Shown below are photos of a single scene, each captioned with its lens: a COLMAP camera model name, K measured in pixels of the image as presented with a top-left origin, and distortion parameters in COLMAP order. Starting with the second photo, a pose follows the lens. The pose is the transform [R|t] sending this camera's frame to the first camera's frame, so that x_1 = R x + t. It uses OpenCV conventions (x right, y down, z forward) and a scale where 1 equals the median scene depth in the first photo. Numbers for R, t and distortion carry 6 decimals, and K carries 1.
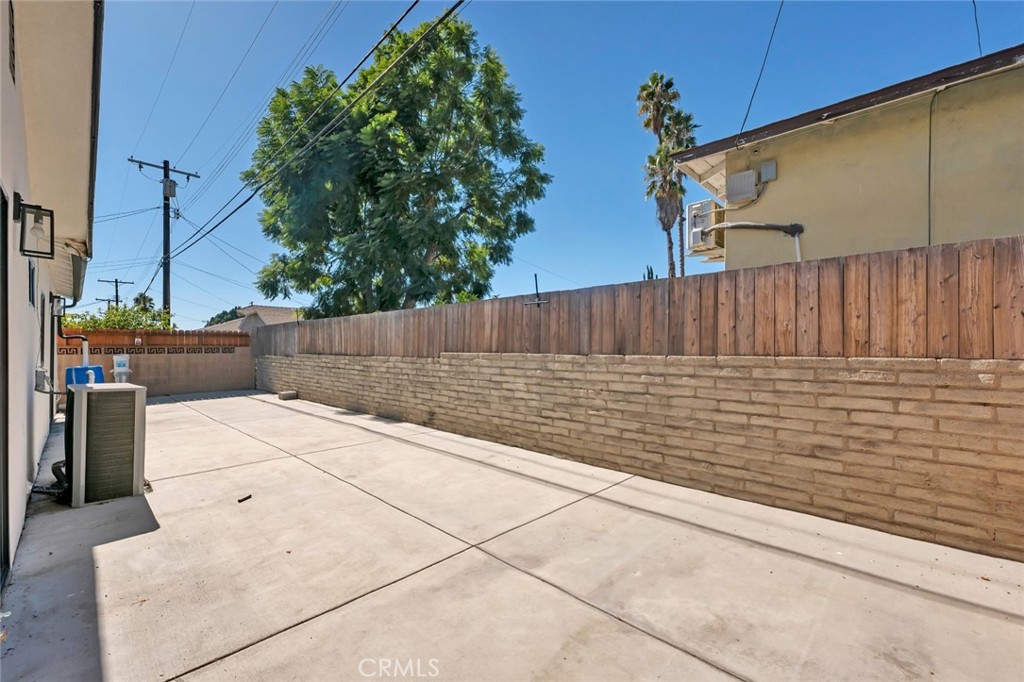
lens RADIAL K [[430.7, 0, 511.8], [0, 430.7, 353.4], [0, 0, 1]] dist [0.001087, 0.000275]
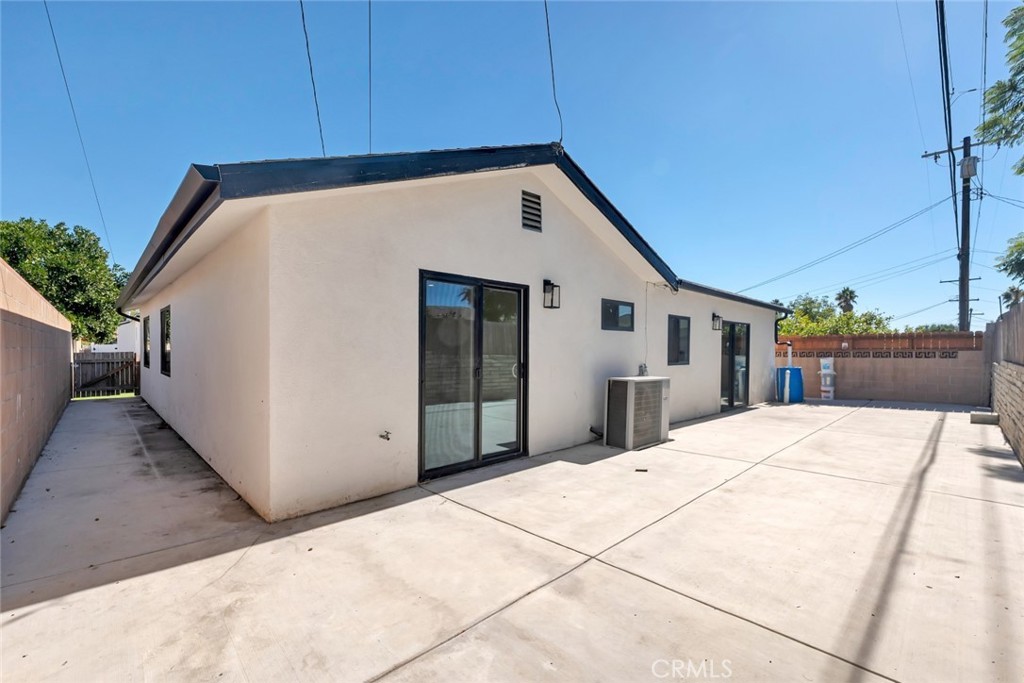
lens RADIAL K [[441.0, 0, 510.3], [0, 441.0, 350.1], [0, 0, 1]] dist [-0.000877, -0.000137]
pose [[-0.036296, -0.001274, -0.999340, 0.606591], [-0.013390, 0.999910, -0.000788, -0.013412], [0.999251, 0.013352, -0.036309, 0.555353]]
